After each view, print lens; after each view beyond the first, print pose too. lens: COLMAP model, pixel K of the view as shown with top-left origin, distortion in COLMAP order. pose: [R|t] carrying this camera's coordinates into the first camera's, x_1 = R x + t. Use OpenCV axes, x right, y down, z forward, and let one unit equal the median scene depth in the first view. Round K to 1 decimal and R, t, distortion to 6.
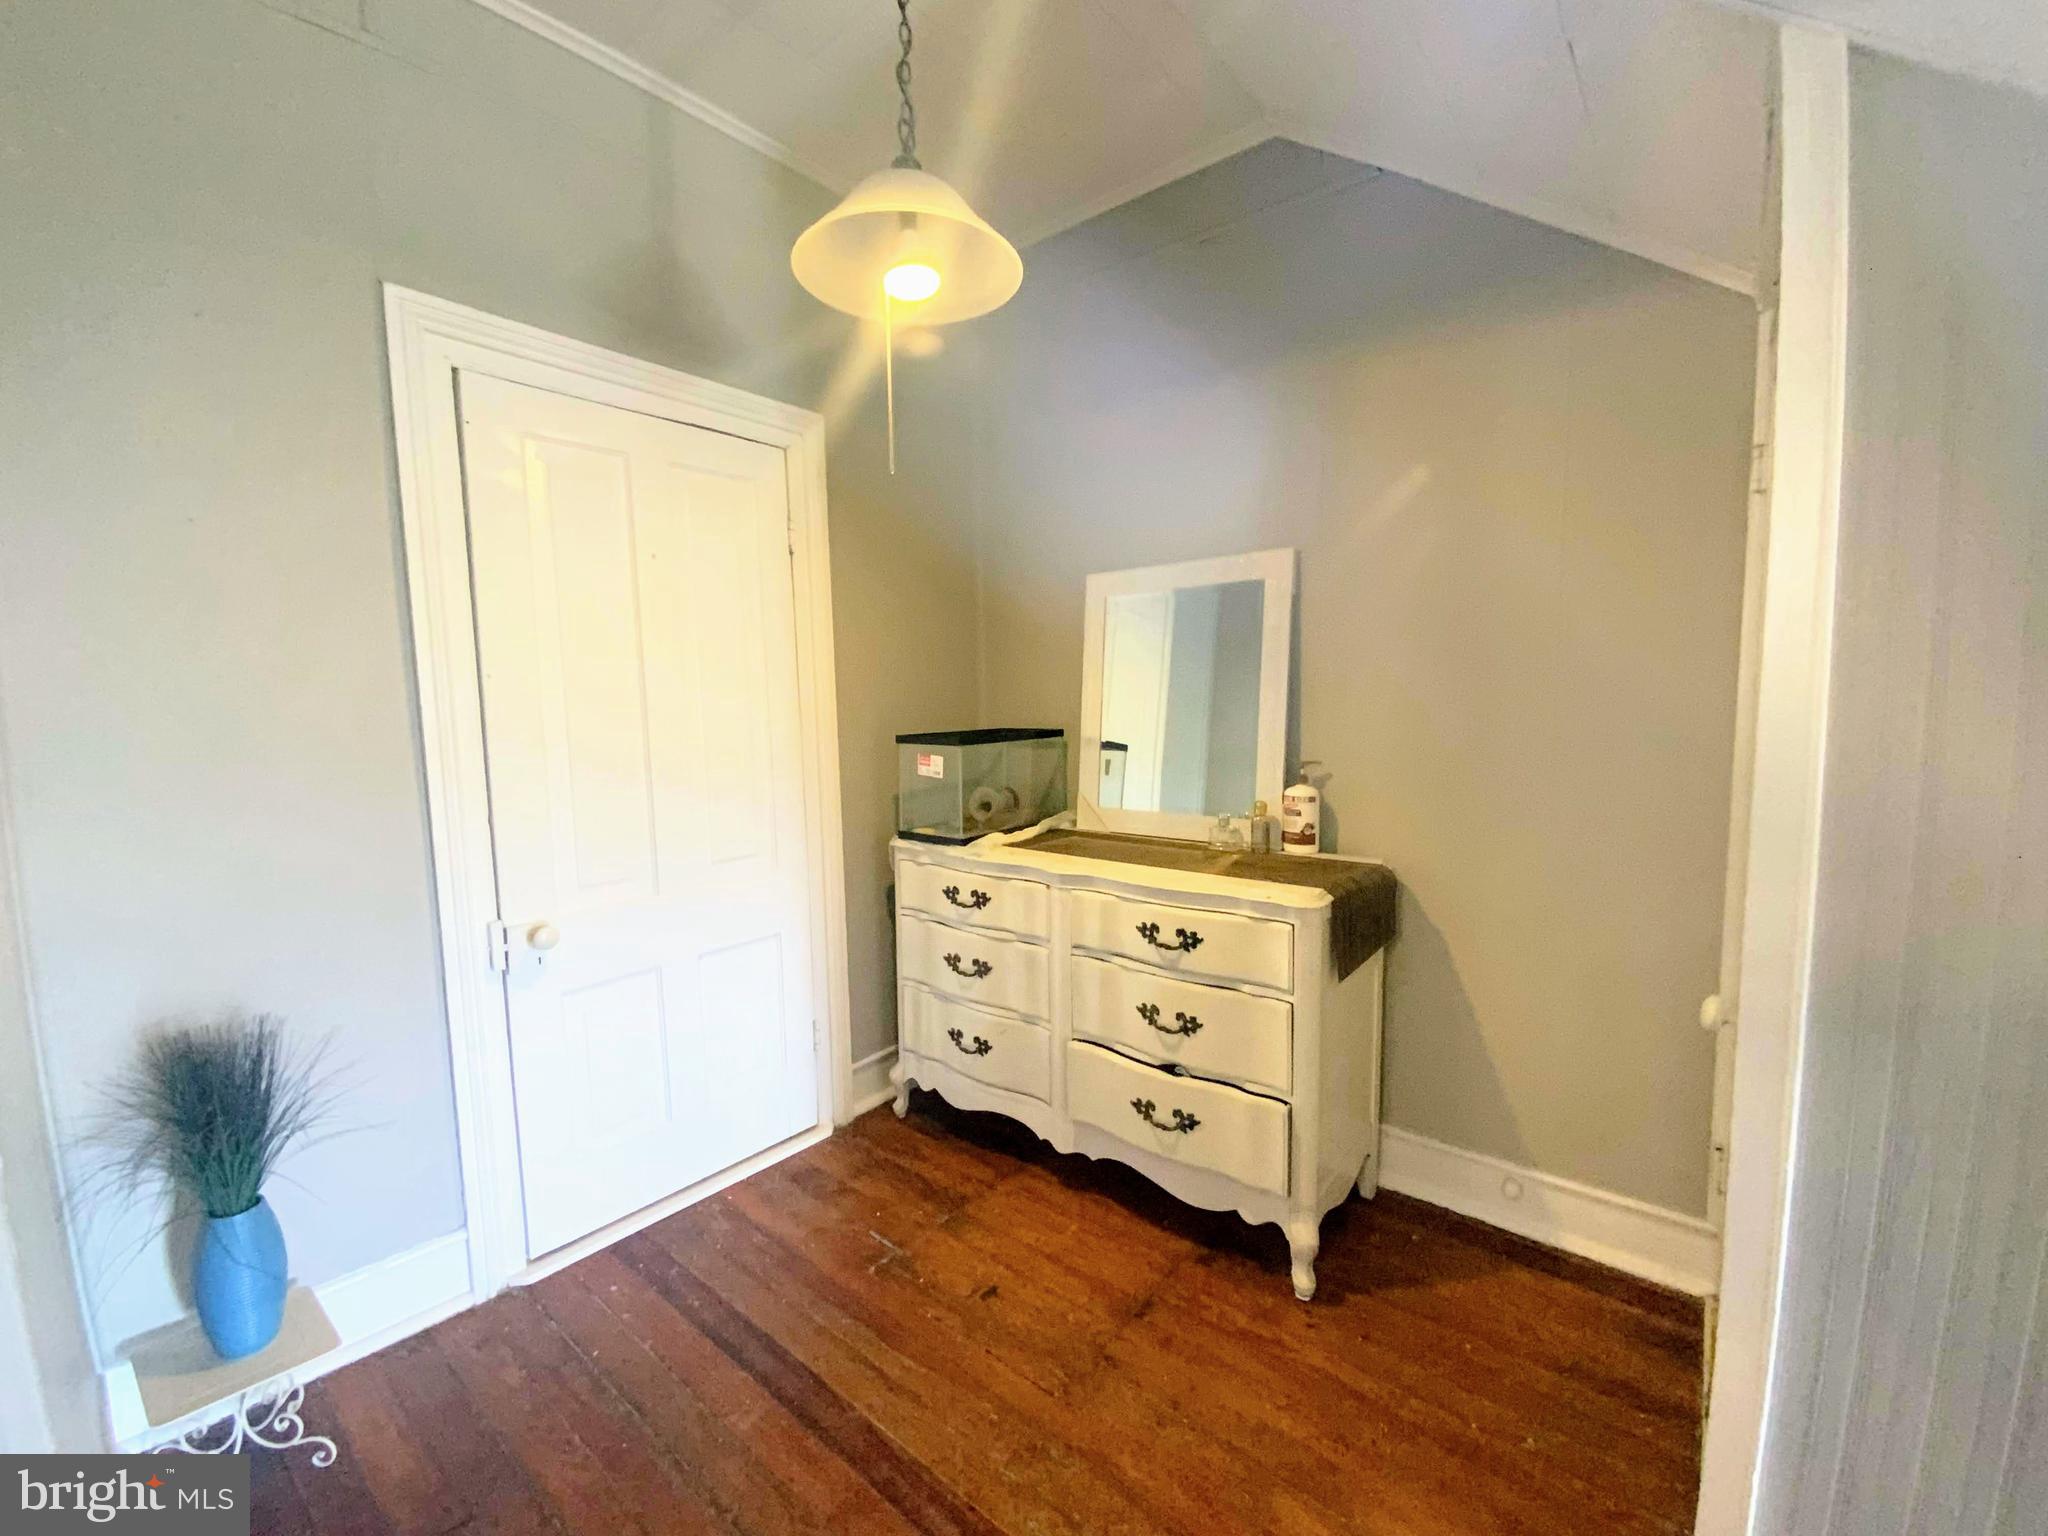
lens RADIAL K [[826.3, 0, 1023.4], [0, 826.3, 766.0], [0, 0, 1]] dist [0.020026, -0.019439]
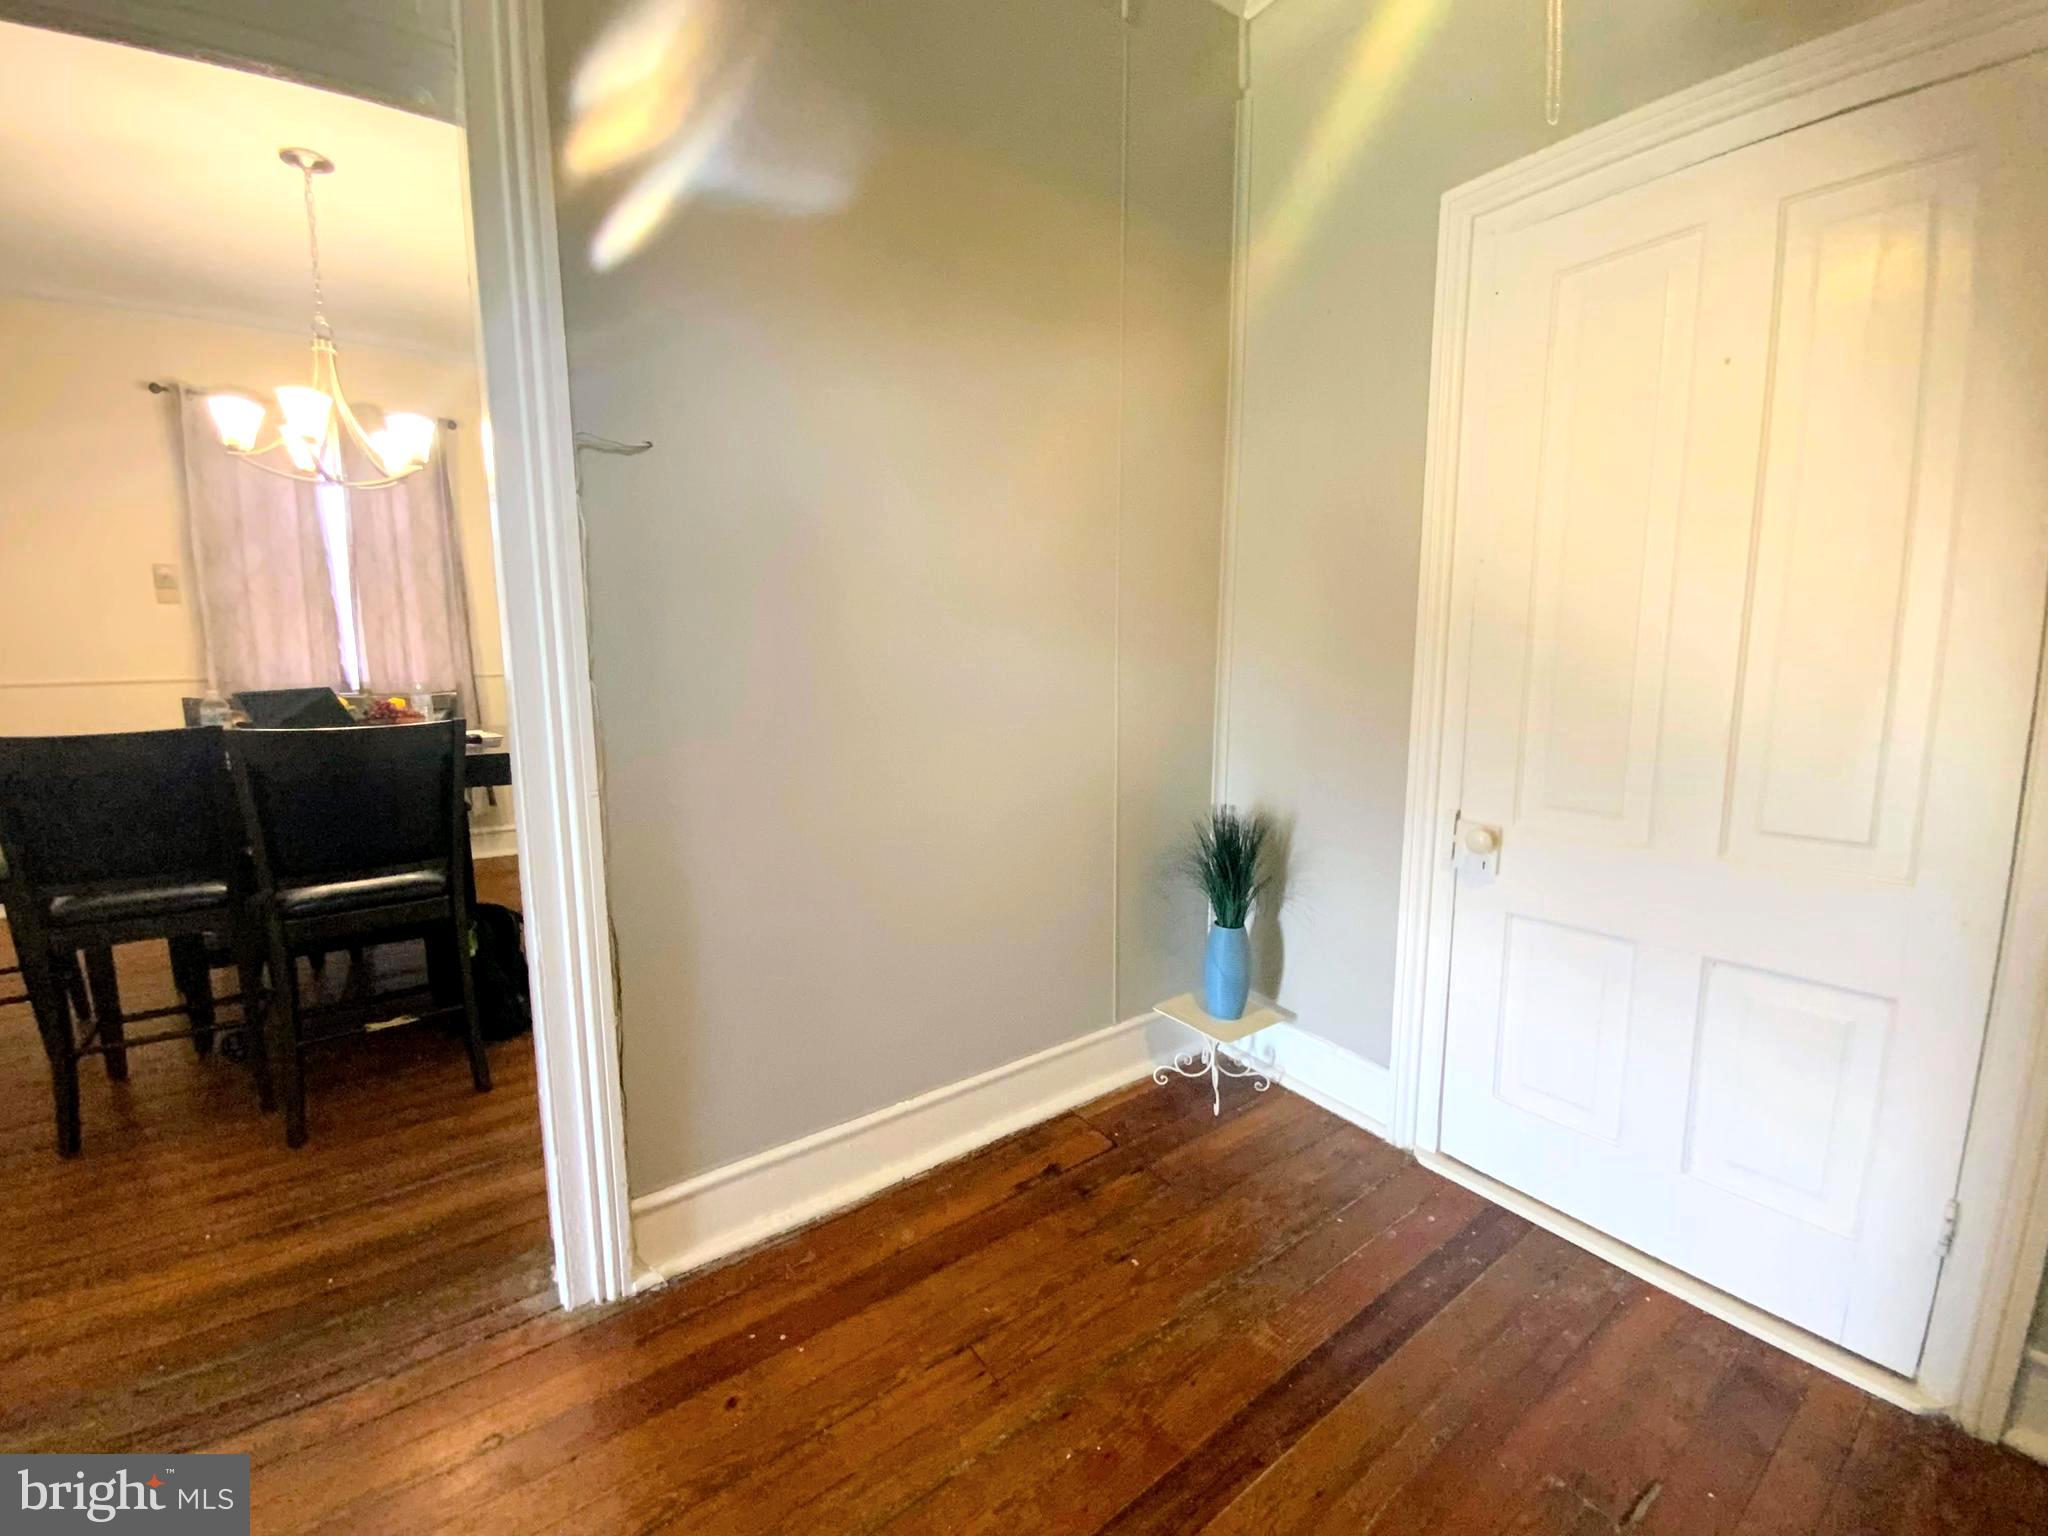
lens RADIAL K [[826.3, 0, 1023.4], [0, 826.3, 766.0], [0, 0, 1]] dist [0.020026, -0.019439]
pose [[-0.252703, 0.142569, -0.956982, 0.450660], [-0.076522, 0.983041, 0.166657, 0.008370], [0.964513, 0.115345, -0.237508, 0.730268]]
